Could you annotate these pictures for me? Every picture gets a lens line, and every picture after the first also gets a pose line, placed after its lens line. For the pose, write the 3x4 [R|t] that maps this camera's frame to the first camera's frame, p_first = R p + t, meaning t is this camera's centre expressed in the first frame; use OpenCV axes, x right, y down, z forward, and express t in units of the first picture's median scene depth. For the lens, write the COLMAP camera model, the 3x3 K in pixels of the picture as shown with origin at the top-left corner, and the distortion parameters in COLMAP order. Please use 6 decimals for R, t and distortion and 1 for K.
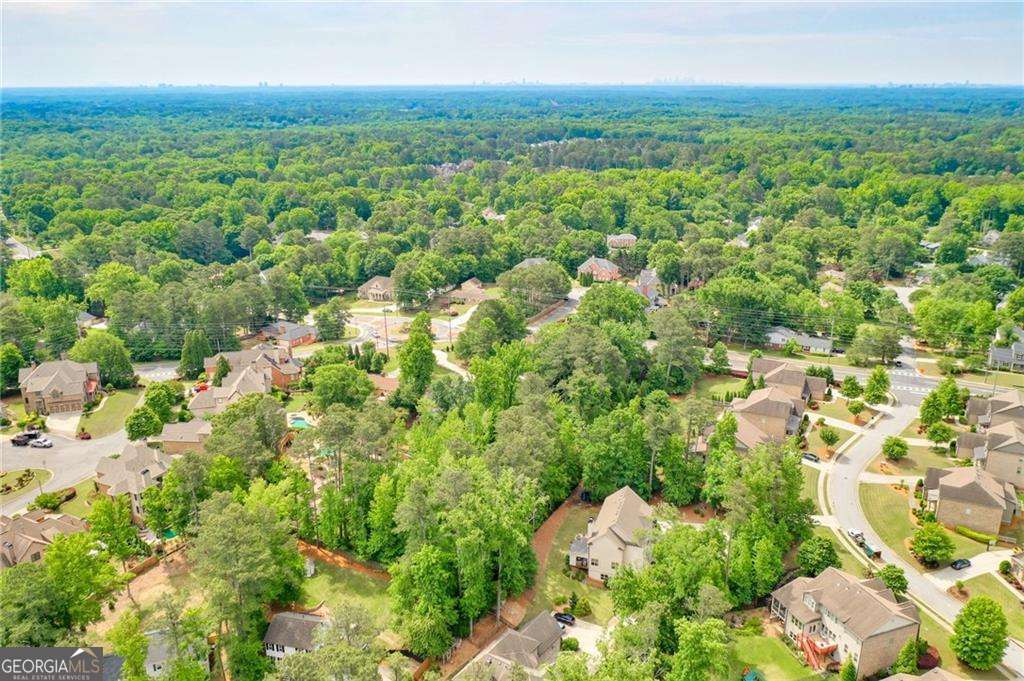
lens RADIAL K [[795.9, 0, 515.3], [0, 795.9, 349.5], [0, 0, 1]] dist [-0.013653, -0.004958]
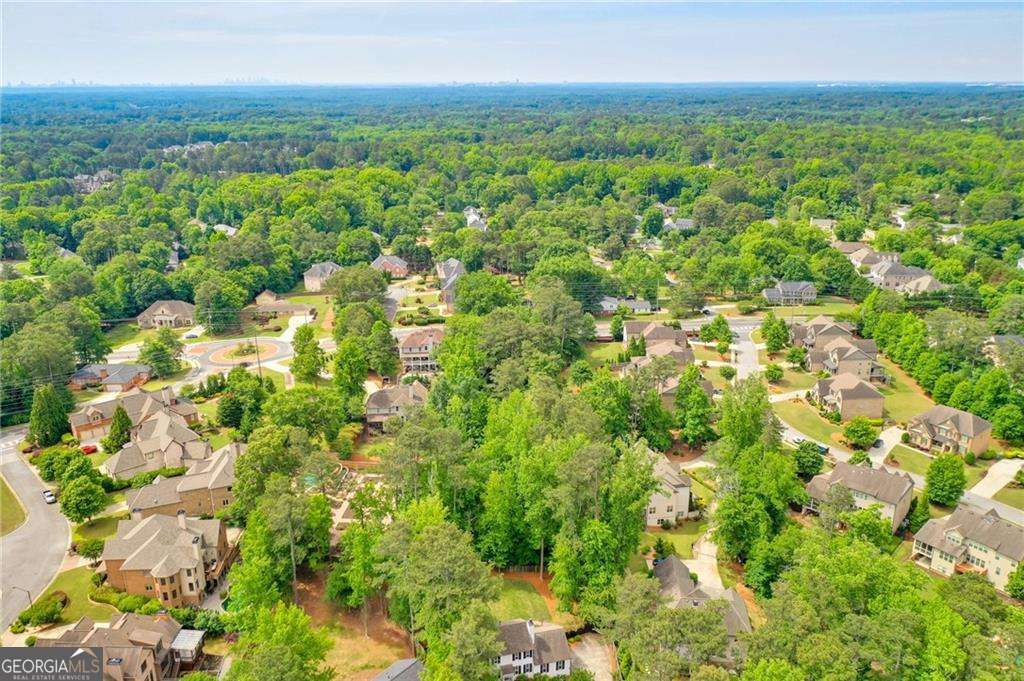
lens RADIAL K [[795.9, 0, 516.2], [0, 795.9, 342.4], [0, 0, 1]] dist [-0.013653, -0.004958]
pose [[0.875569, -0.150286, 0.459122, -0.532247], [0.153913, 0.987636, 0.029766, -0.027140], [-0.457919, 0.044603, 0.887875, 0.086447]]
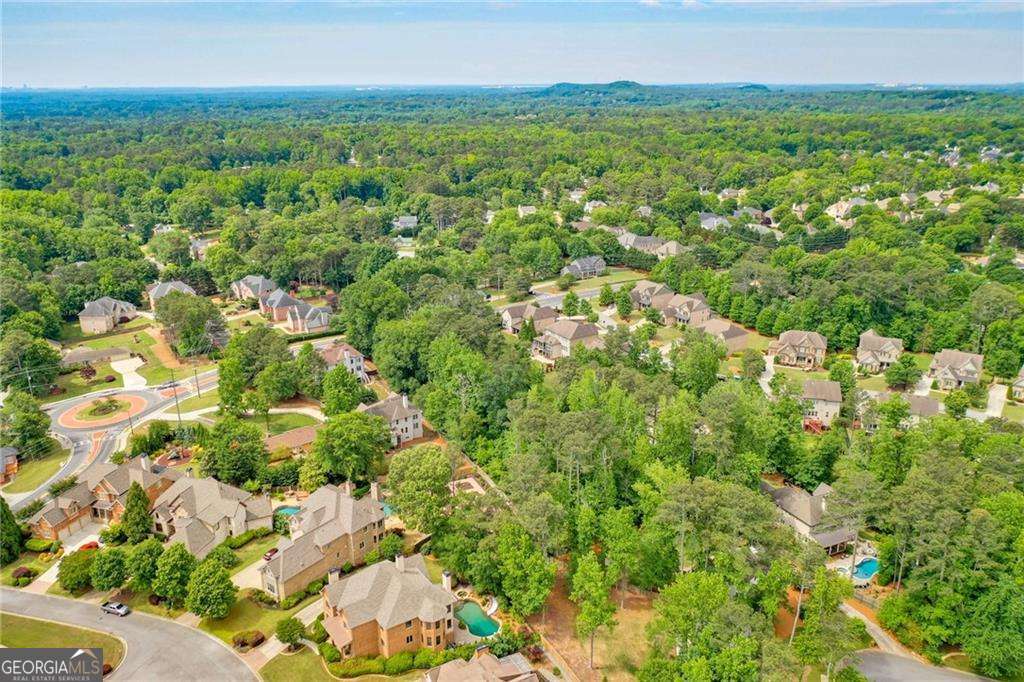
lens RADIAL K [[795.9, 0, 517.5], [0, 795.9, 333.0], [0, 0, 1]] dist [-0.013653, -0.004958]
pose [[0.495394, -0.257967, 0.829480, -1.038362], [0.277354, 0.951879, 0.130387, -0.157274], [-0.823201, 0.165467, 0.543104, 0.481733]]
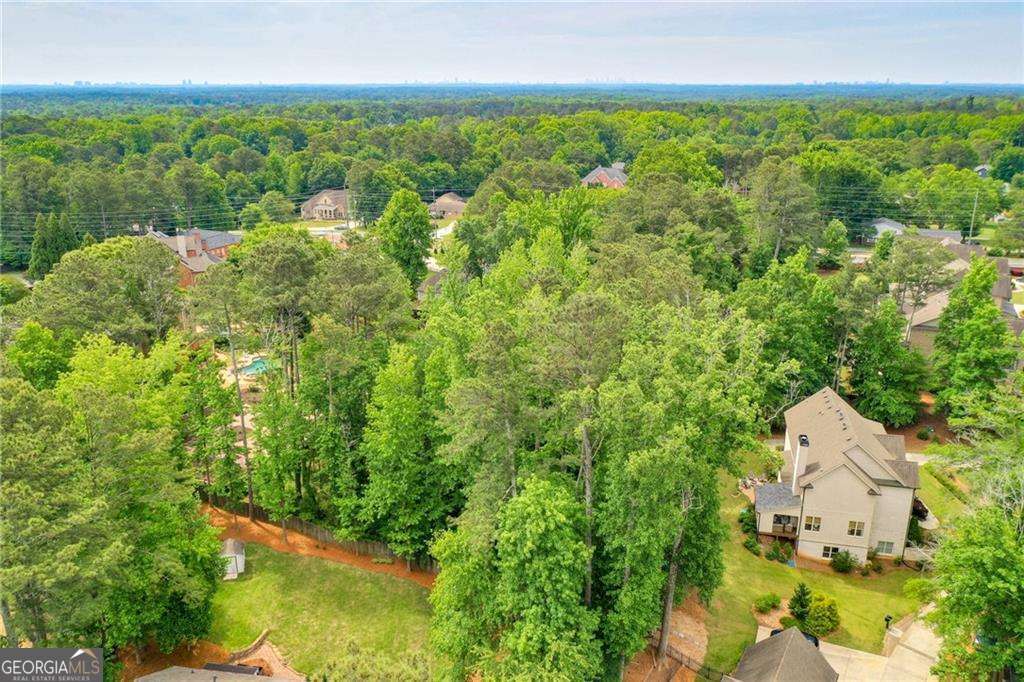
lens RADIAL K [[795.9, 0, 517.9], [0, 795.9, 341.3], [0, 0, 1]] dist [-0.013653, -0.004958]
pose [[0.996373, -0.022985, 0.081929, -0.123234], [0.023942, 0.999656, -0.010714, 0.149332], [-0.081654, 0.012637, 0.996581, 0.500009]]
